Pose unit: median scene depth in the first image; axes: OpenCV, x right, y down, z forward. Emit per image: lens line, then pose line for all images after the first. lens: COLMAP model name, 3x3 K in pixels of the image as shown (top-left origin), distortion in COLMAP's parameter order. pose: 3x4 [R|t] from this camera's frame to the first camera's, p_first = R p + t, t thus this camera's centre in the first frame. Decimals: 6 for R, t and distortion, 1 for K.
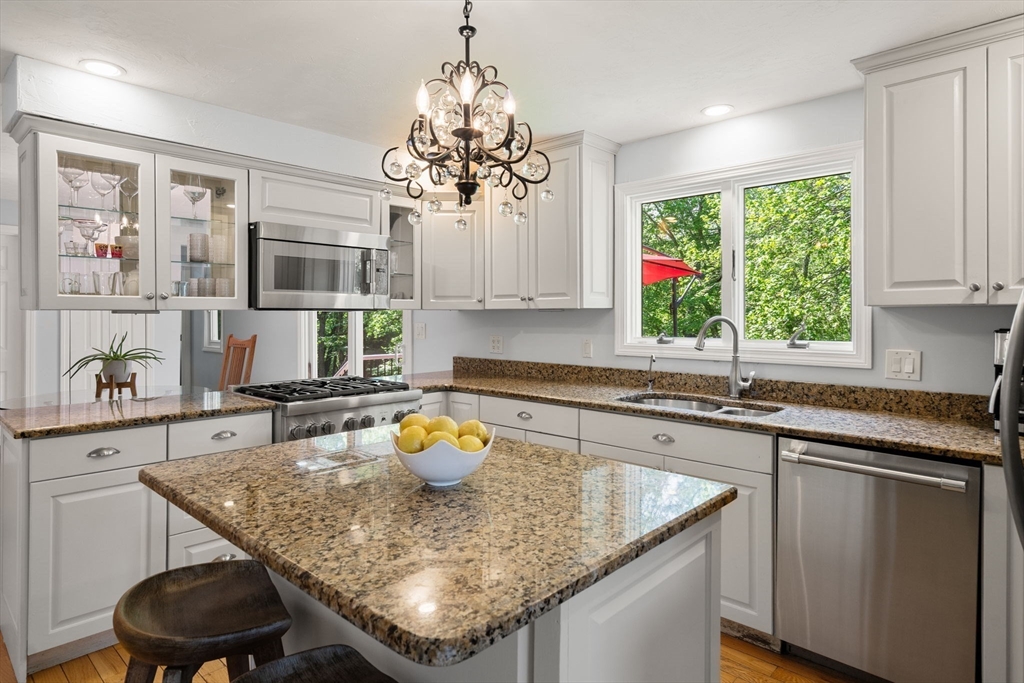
lens RADIAL K [[576.8, 0, 523.0], [0, 576.8, 315.4], [0, 0, 1]] dist [0.008067, -0.001362]
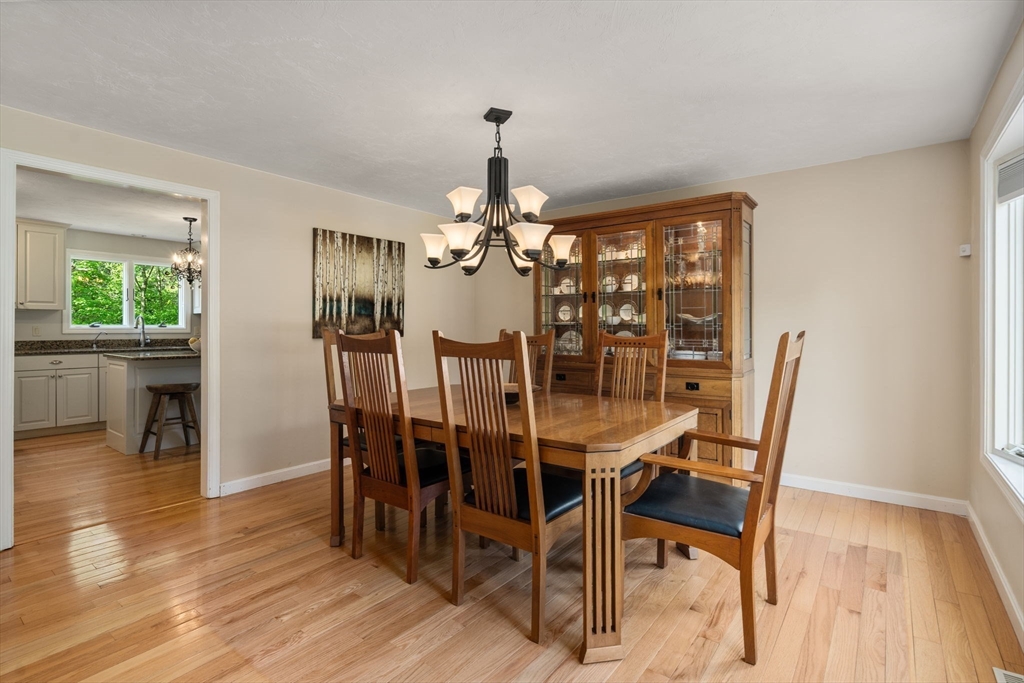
lens RADIAL K [[490.6, 0, 512.1], [0, 490.6, 332.1], [0, 0, 1]] dist [0.003469, 0.000248]
pose [[-0.082217, -0.013521, 0.996523, -2.535875], [-0.003787, 0.999905, 0.013254, 0.052690], [-0.996607, -0.002684, -0.082260, -0.614207]]
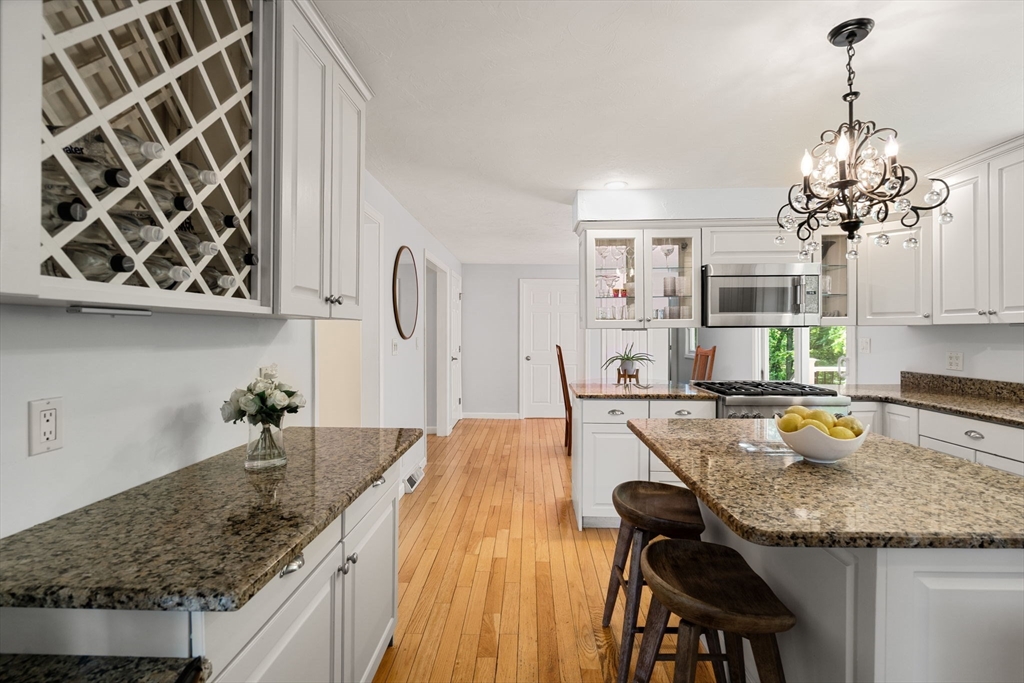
lens RADIAL K [[490.6, 0, 508.4], [0, 490.6, 333.9], [0, 0, 1]] dist [0.003469, 0.000248]
pose [[0.639301, 0.000861, -0.768956, 0.157246], [0.002960, 0.999989, 0.003580, 0.000261], [0.768951, -0.004564, 0.639291, -0.140812]]
